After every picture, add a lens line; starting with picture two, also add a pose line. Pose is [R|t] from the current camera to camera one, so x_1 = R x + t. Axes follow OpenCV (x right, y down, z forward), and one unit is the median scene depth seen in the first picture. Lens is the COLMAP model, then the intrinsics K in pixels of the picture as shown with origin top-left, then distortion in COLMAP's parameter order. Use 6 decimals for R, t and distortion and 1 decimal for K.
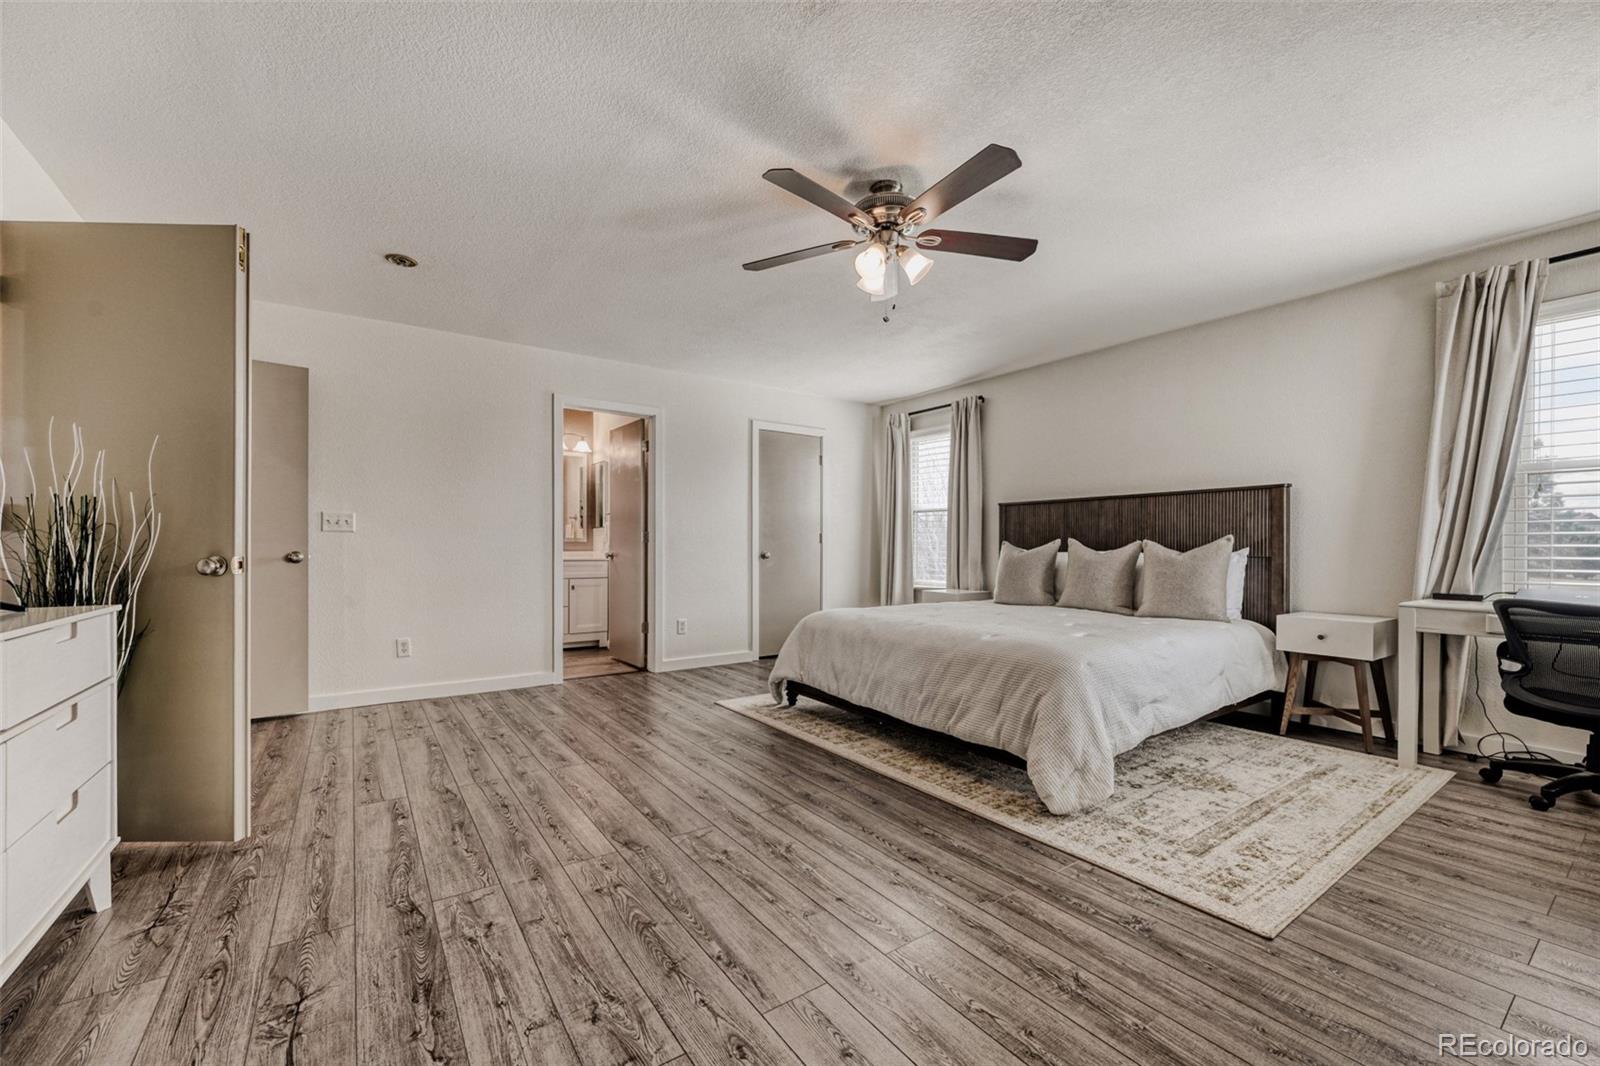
lens RADIAL K [[634.1, 0, 793.7], [0, 634.1, 546.1], [0, 0, 1]] dist [-0.006170, 0.001366]
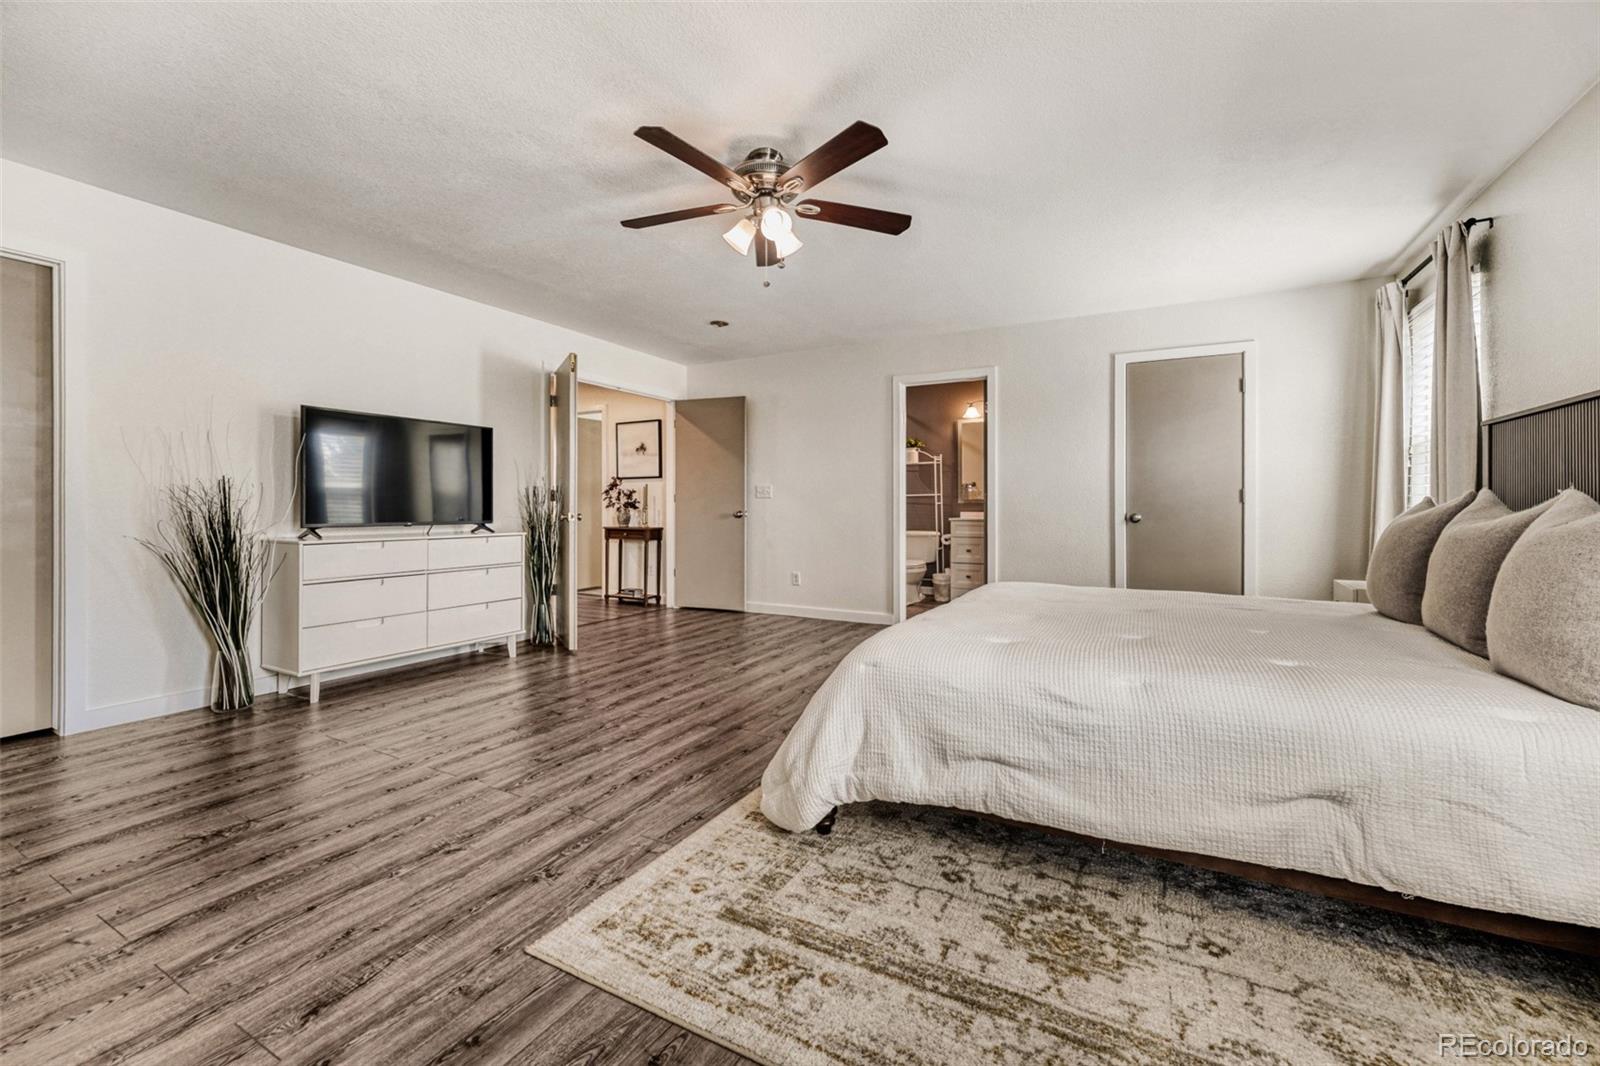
lens RADIAL K [[634.1, 0, 814.0], [0, 634.1, 519.1], [0, 0, 1]] dist [-0.006170, 0.001366]
pose [[0.471964, 0.014889, -0.881492, 1.159596], [0.000079, 0.999857, 0.016931, 0.003302], [0.881618, -0.008060, 0.471895, 0.638619]]
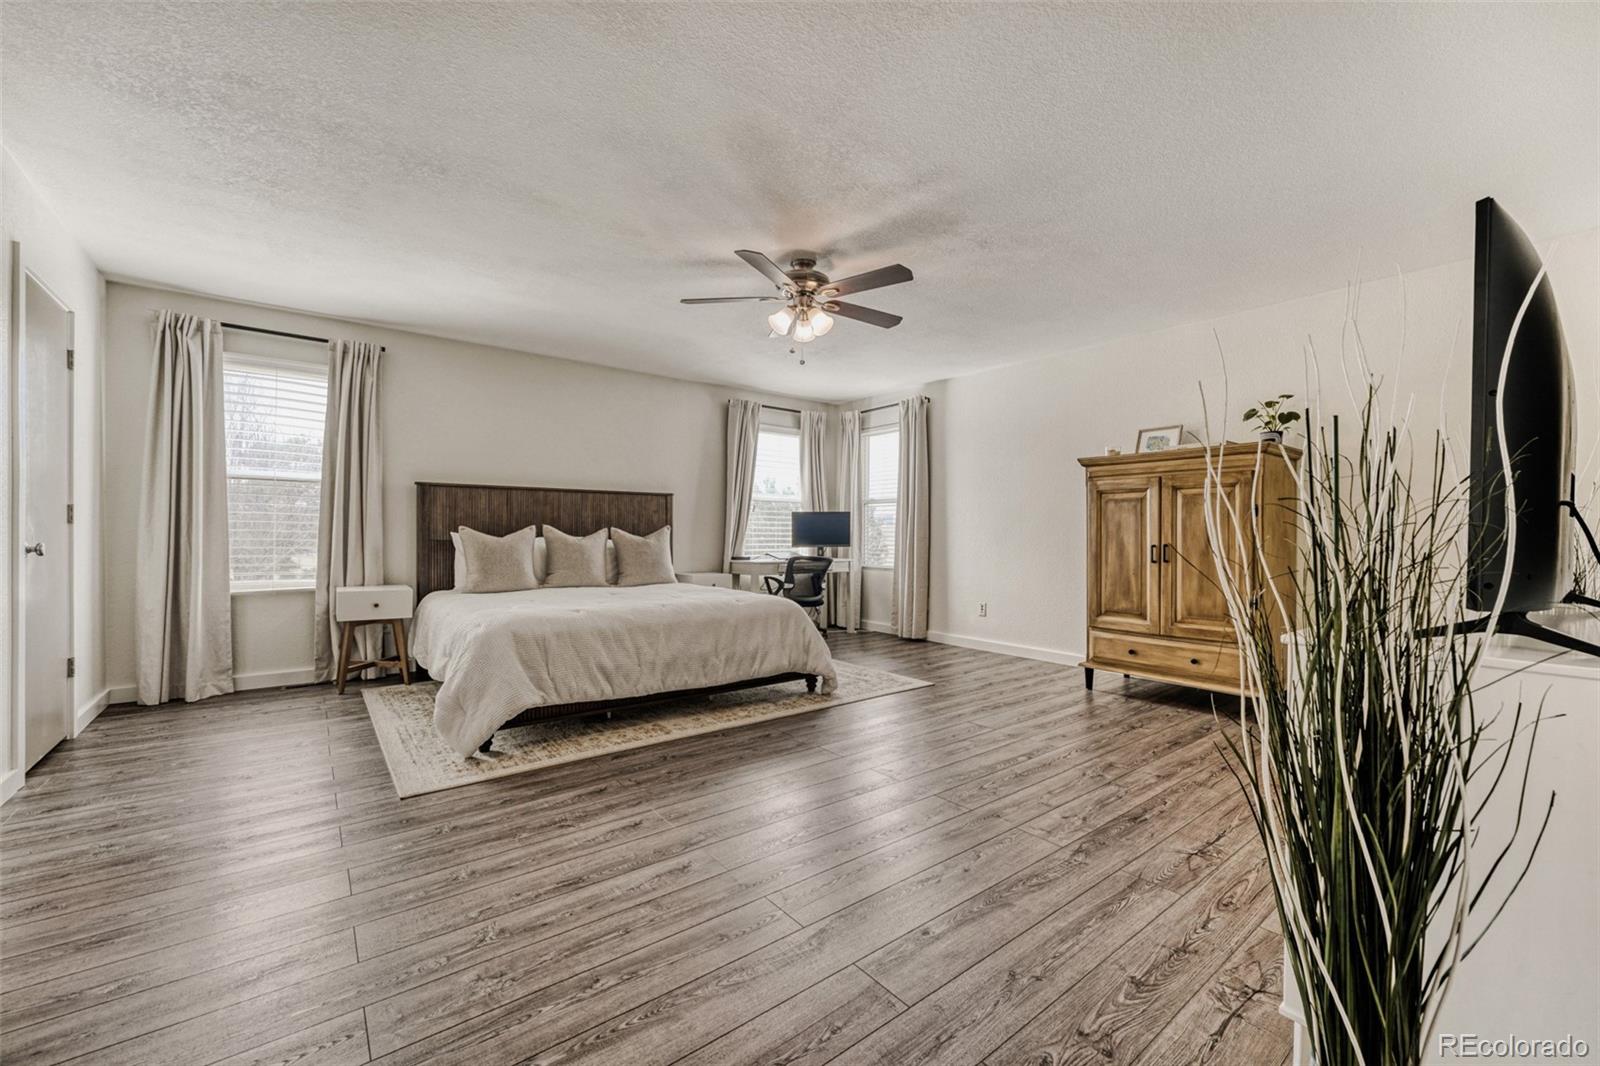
lens RADIAL K [[634.1, 0, 812.7], [0, 634.1, 528.7], [0, 0, 1]] dist [-0.006170, 0.001366]
pose [[-0.058710, 0.007950, 0.998243, -1.259705], [-0.007801, 0.999934, -0.008422, 0.000068], [-0.998245, -0.008282, -0.058644, 1.134022]]
